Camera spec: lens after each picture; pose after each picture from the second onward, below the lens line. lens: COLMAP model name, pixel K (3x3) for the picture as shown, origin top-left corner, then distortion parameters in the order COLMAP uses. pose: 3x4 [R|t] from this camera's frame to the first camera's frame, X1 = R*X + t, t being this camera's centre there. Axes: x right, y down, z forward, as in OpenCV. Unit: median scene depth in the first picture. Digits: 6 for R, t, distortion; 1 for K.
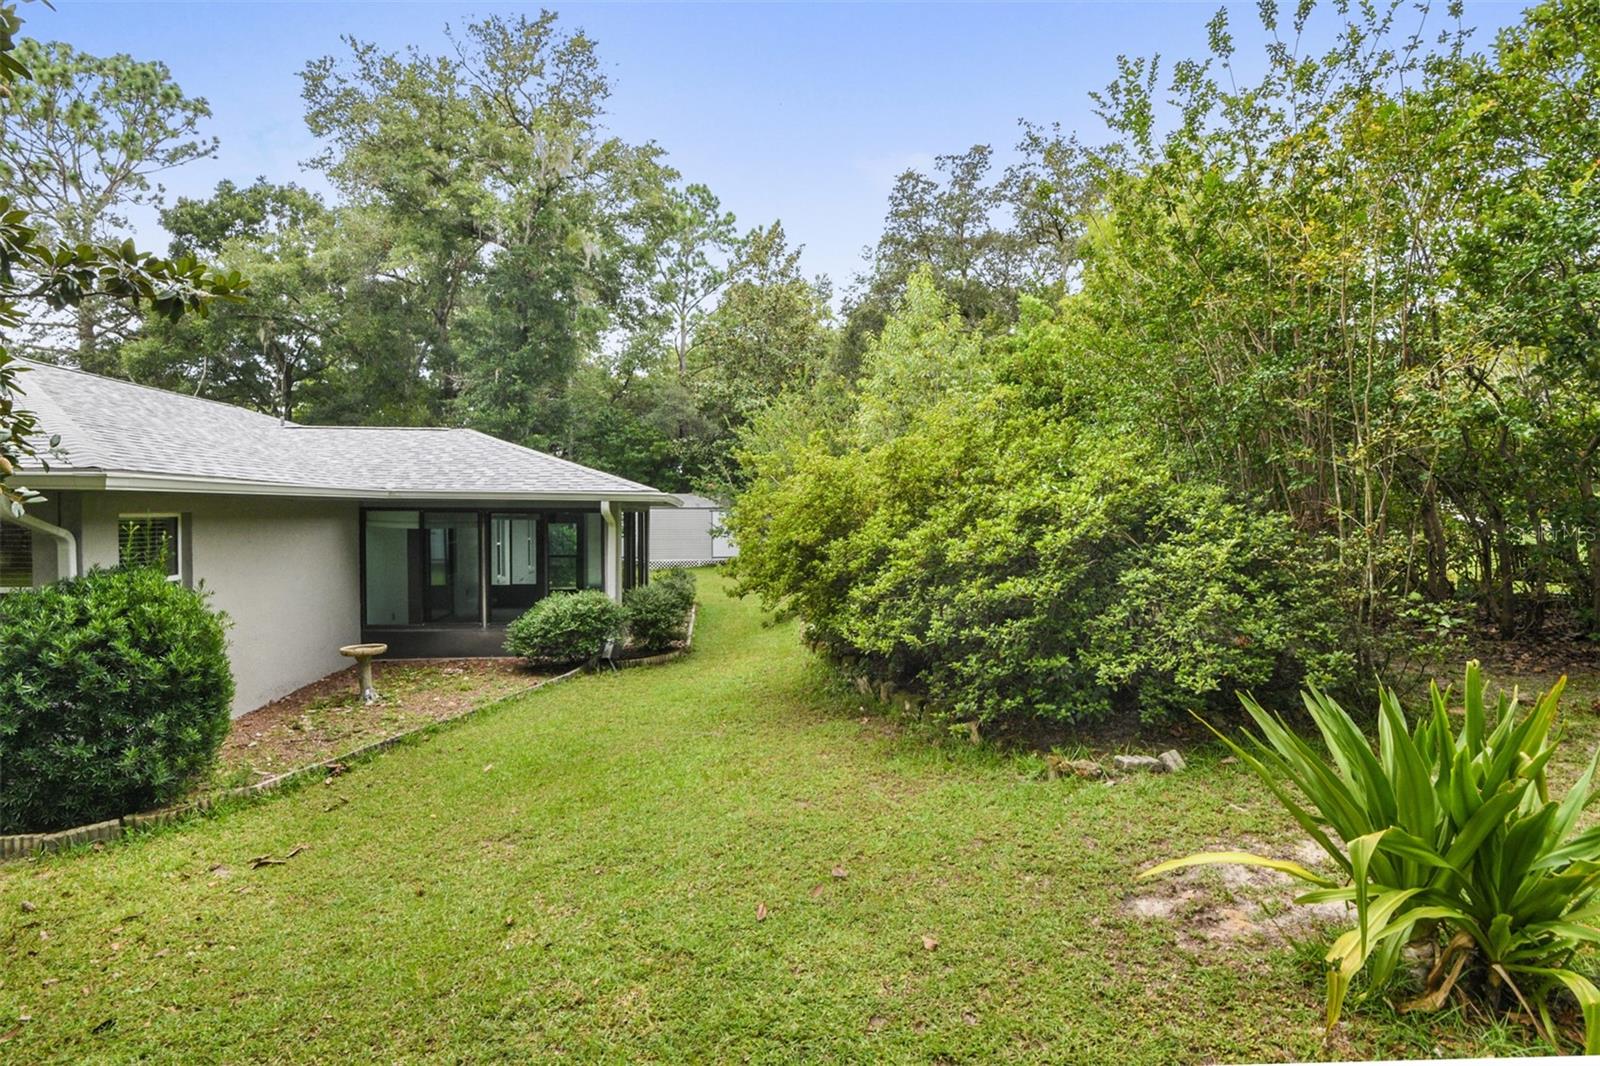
lens RADIAL K [[760.0, 0, 800.0], [0, 760.0, 533.0], [0, 0, 1]] dist [-0.000336, -0.000020]
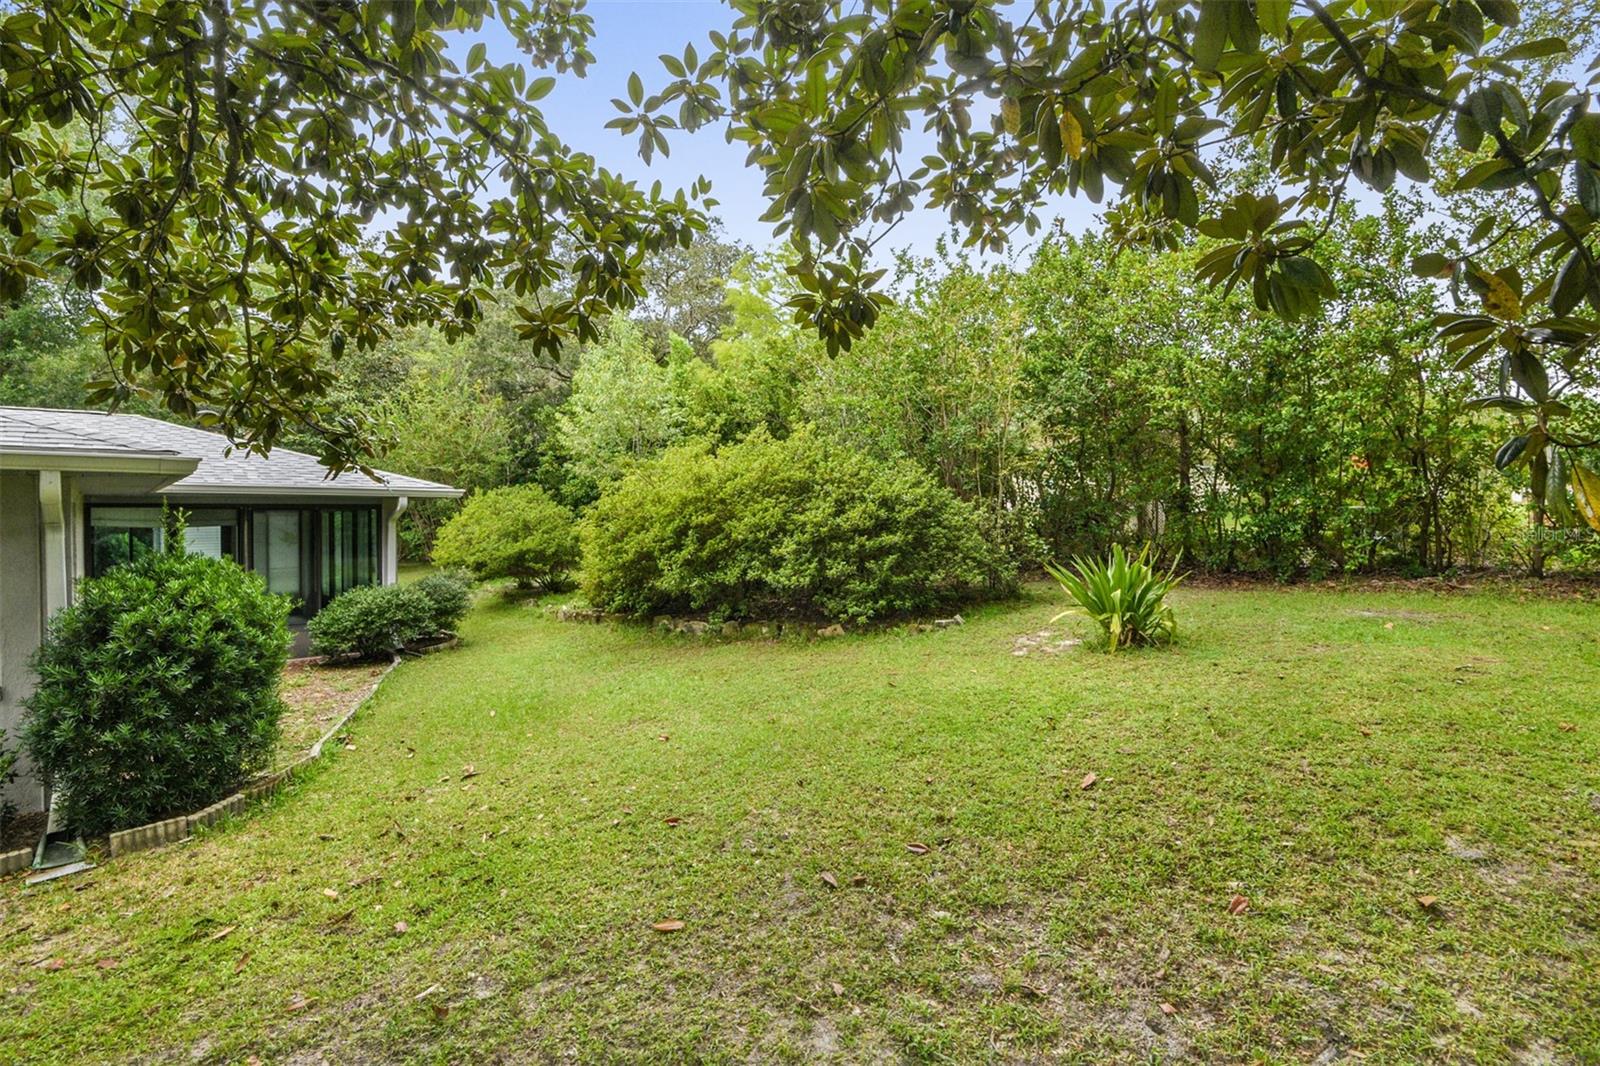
lens RADIAL K [[760.0, 0, 800.0], [0, 760.0, 533.0], [0, 0, 1]] dist [-0.000336, -0.000020]
pose [[0.780682, -0.023888, 0.624471, -0.988268], [0.028071, 0.999601, 0.003145, 0.042375], [-0.624297, 0.015074, 0.781041, -0.299403]]
